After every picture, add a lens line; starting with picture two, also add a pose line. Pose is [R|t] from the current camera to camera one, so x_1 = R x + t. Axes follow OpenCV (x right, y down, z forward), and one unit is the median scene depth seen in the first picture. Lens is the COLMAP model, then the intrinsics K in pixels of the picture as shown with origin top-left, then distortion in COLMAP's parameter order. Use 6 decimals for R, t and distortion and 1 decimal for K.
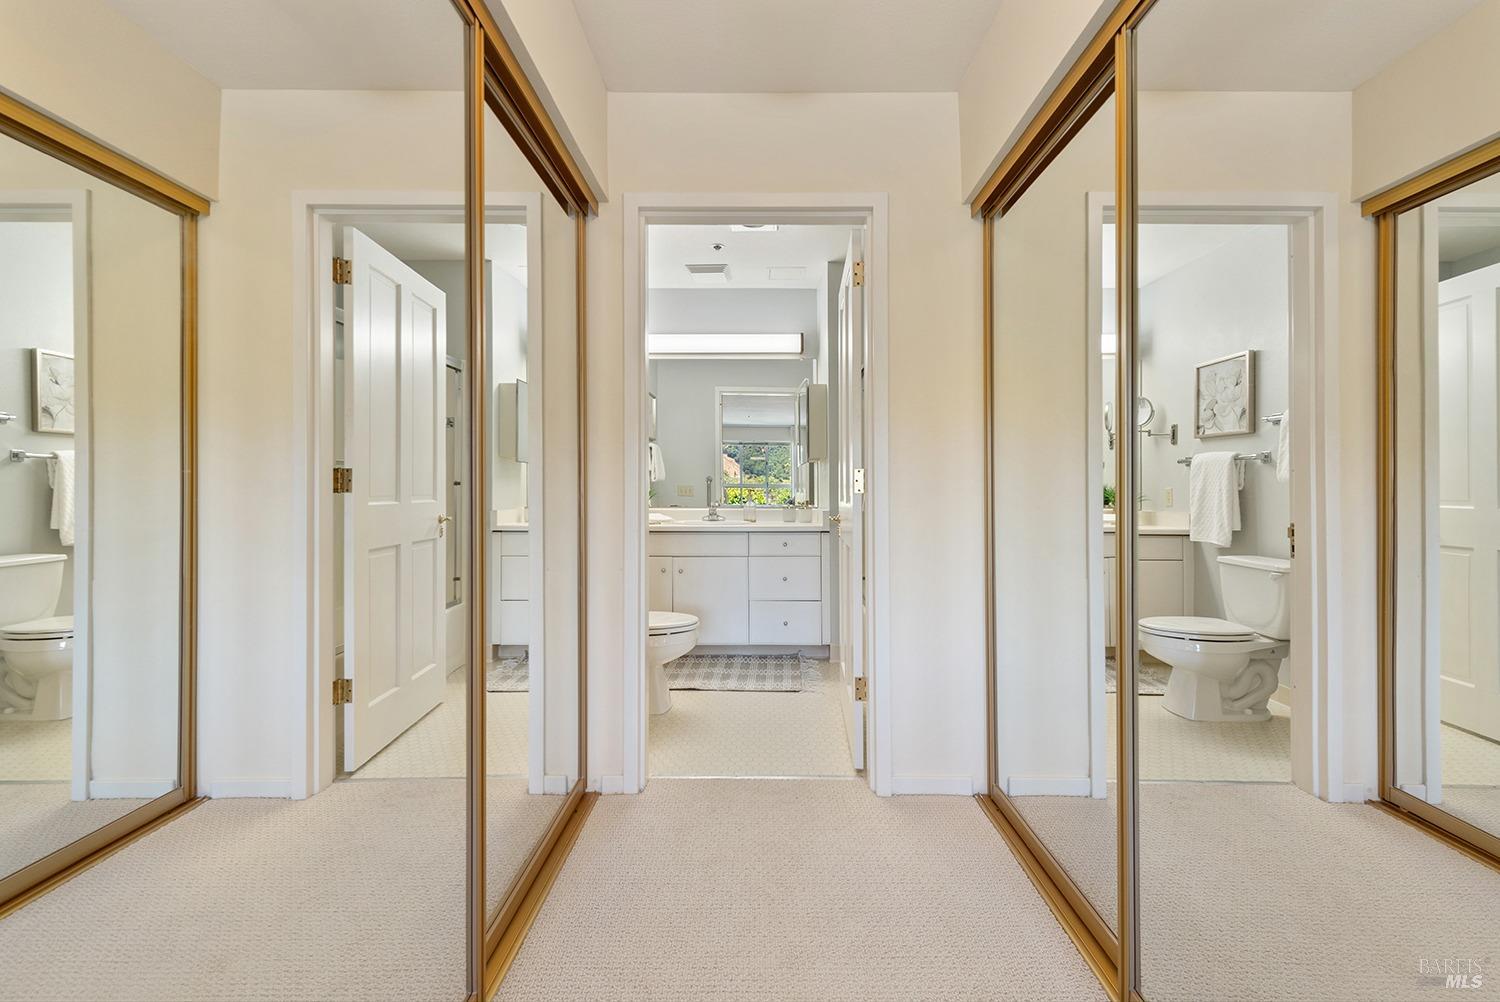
lens RADIAL K [[610.0, 0, 759.4], [0, 610.0, 482.3], [0, 0, 1]] dist [-0.000156, 0.000012]
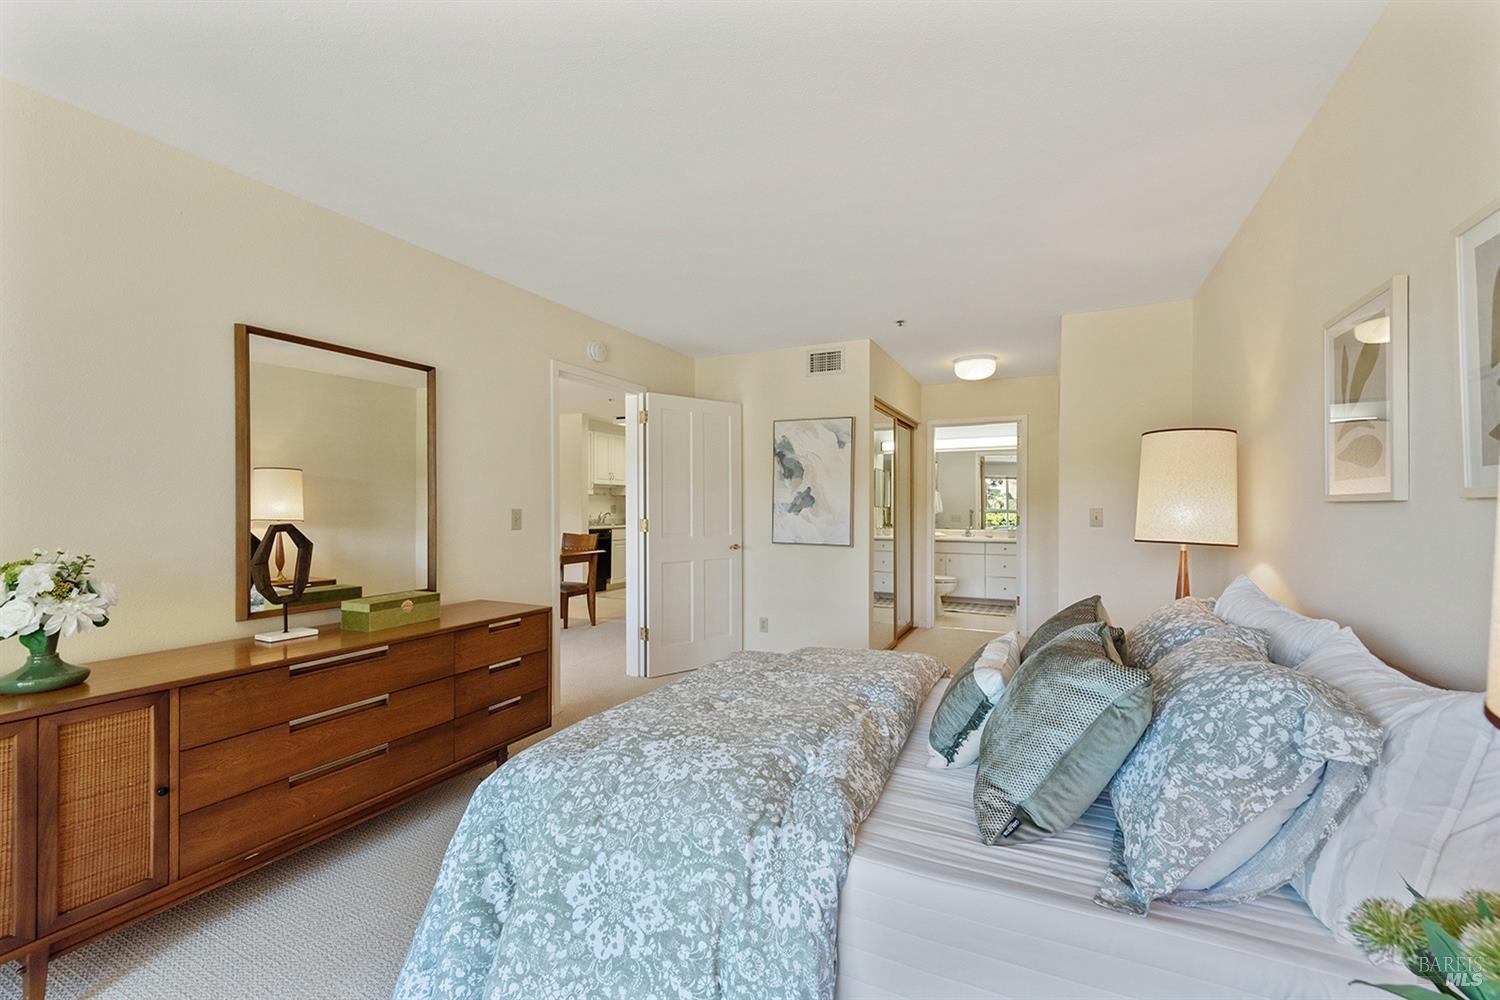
lens RADIAL K [[610.0, 0, 759.4], [0, 610.0, 481.3], [0, 0, 1]] dist [-0.000156, 0.000012]
pose [[0.900231, -0.013616, -0.435199, 0.185616], [0.000126, 0.999519, -0.031011, -0.055119], [0.435412, 0.027862, 0.899800, -1.111315]]
